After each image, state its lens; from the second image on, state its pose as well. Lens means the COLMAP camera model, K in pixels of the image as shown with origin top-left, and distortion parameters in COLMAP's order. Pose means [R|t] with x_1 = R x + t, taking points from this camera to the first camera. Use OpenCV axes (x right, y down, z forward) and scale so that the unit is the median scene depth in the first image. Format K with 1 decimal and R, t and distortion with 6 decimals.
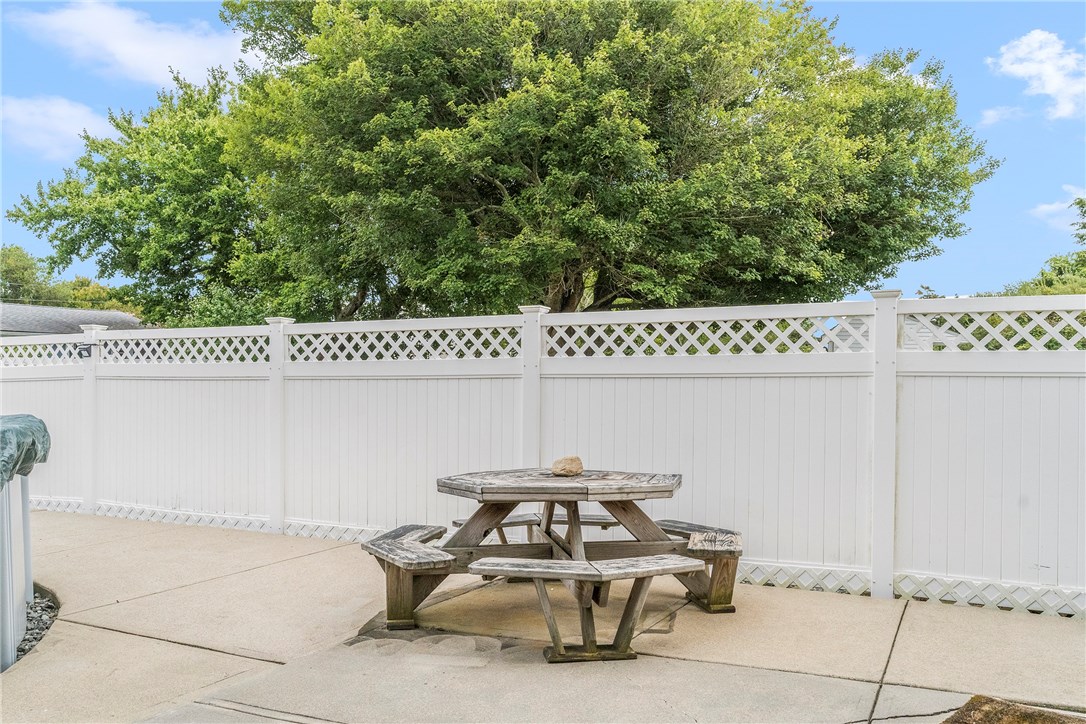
lens RADIAL K [[915.1, 0, 544.6], [0, 915.1, 366.4], [0, 0, 1]] dist [0.007717, -0.004981]
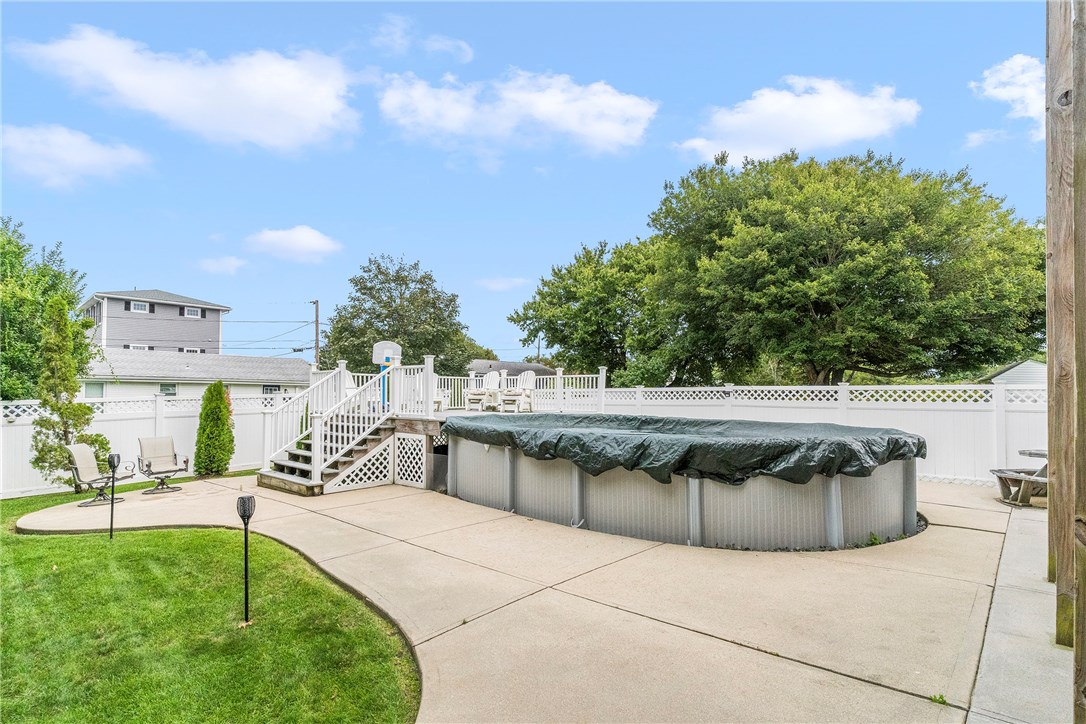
lens RADIAL K [[534.5, 0, 540.8], [0, 534.5, 371.4], [0, 0, 1]] dist [-0.002260, 0.000323]
pose [[0.954799, -0.002258, -0.297243, -0.313034], [-0.007354, 0.999486, -0.031217, -0.016475], [0.297160, 0.031992, 0.954292, -0.292236]]
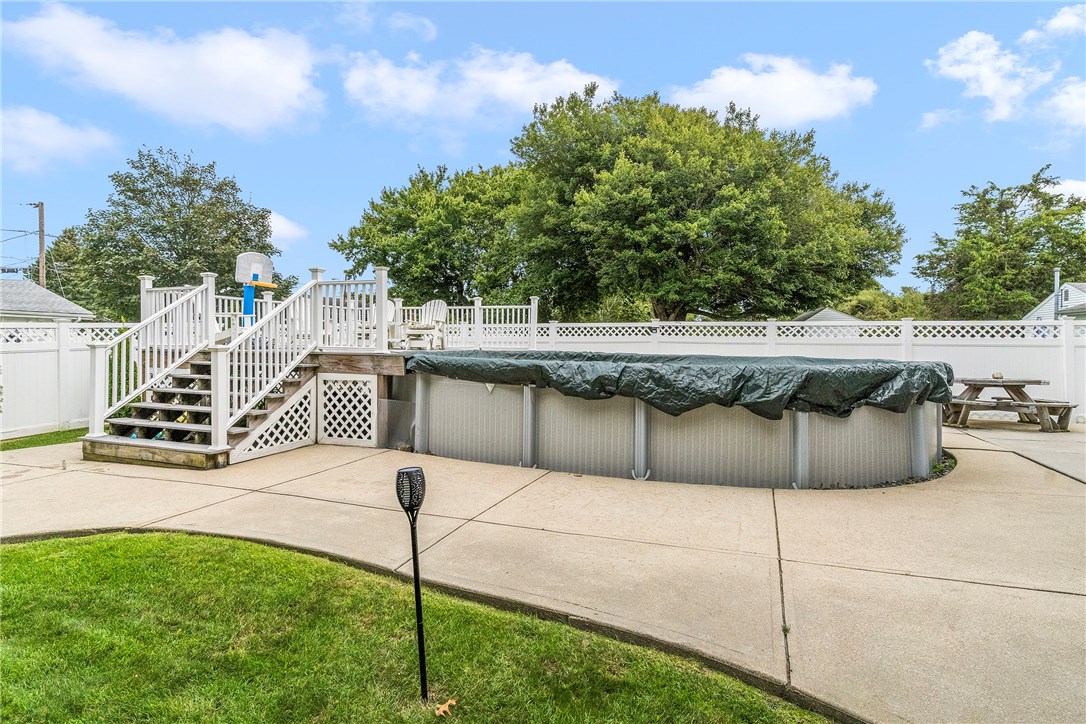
lens RADIAL K [[562.9, 0, 545.4], [0, 562.9, 334.6], [0, 0, 1]] dist [0.000466, -0.000793]
pose [[0.997502, 0.016648, 0.068641, -0.495619], [-0.016686, 0.999861, -0.000026, -0.000145], [-0.068632, -0.001120, 0.997641, -0.237480]]
